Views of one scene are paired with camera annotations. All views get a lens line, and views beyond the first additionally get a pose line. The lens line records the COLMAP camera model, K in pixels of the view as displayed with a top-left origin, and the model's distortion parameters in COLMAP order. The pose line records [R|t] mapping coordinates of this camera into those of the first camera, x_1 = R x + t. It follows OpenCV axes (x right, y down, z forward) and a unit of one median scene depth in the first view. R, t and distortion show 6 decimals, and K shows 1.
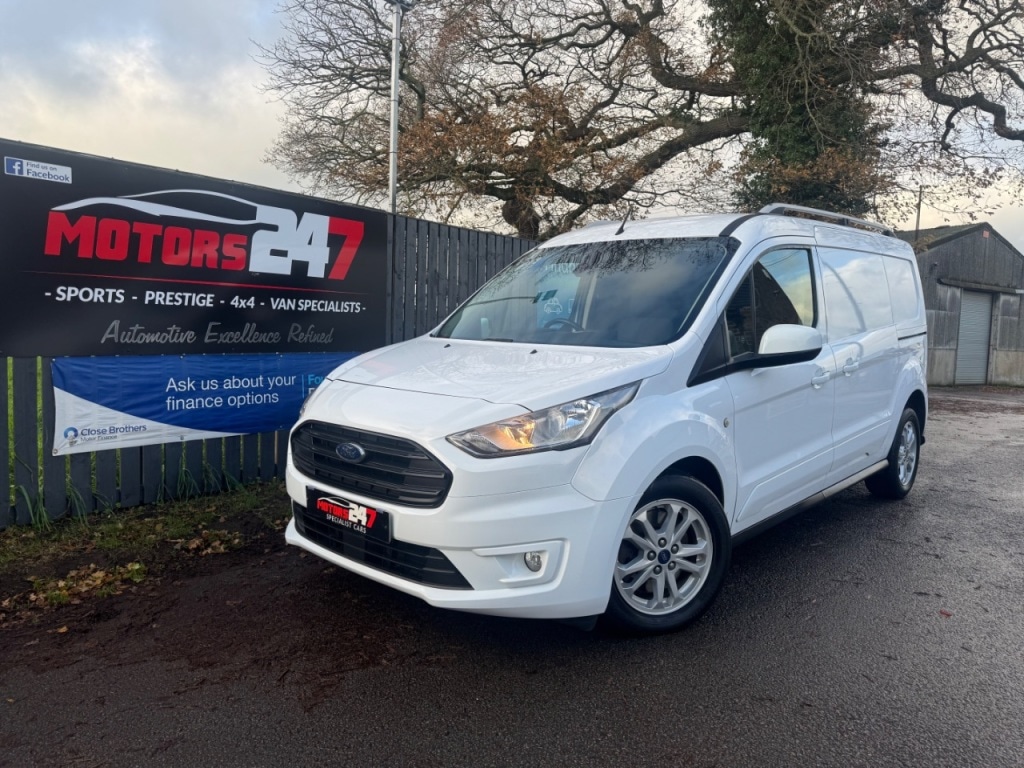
lens RADIAL K [[718.5, 0, 508.0], [0, 718.5, 382.4], [0, 0, 1]] dist [0.047370, -0.049785]
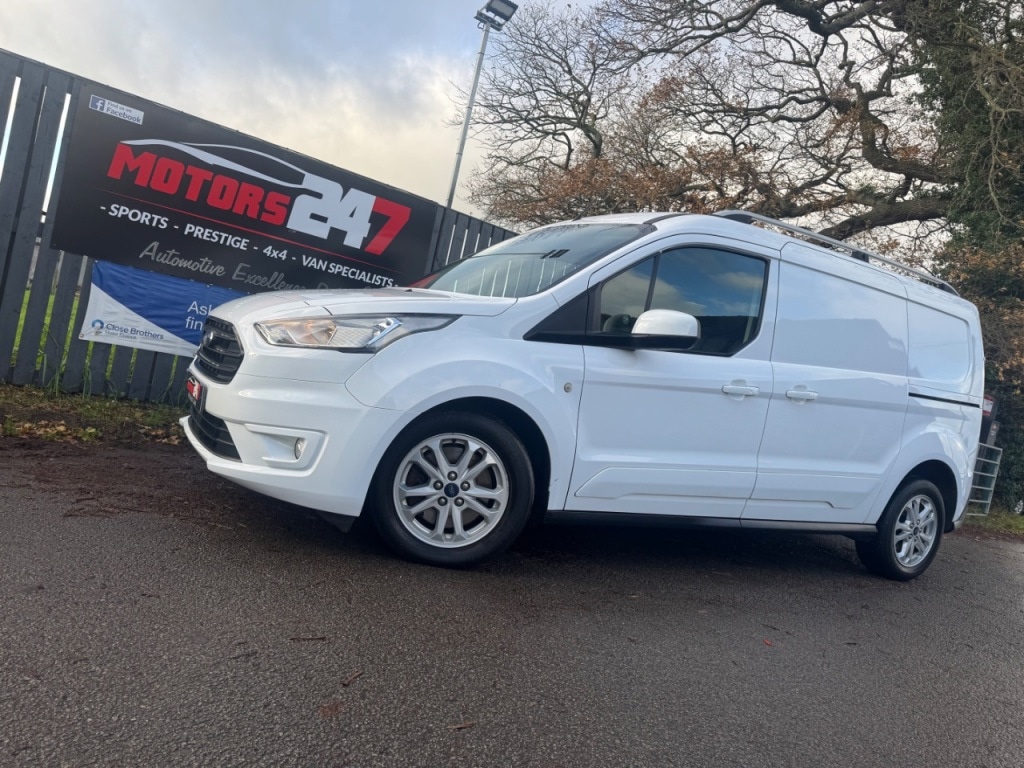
lens RADIAL K [[718.5, 0, 513.8], [0, 718.5, 381.3], [0, 0, 1]] dist [0.047370, -0.049785]
pose [[0.946945, 0.177202, -0.268133, 0.379590], [-0.200961, 0.977526, -0.063695, 0.096805], [0.250820, 0.114200, 0.961274, 0.022250]]
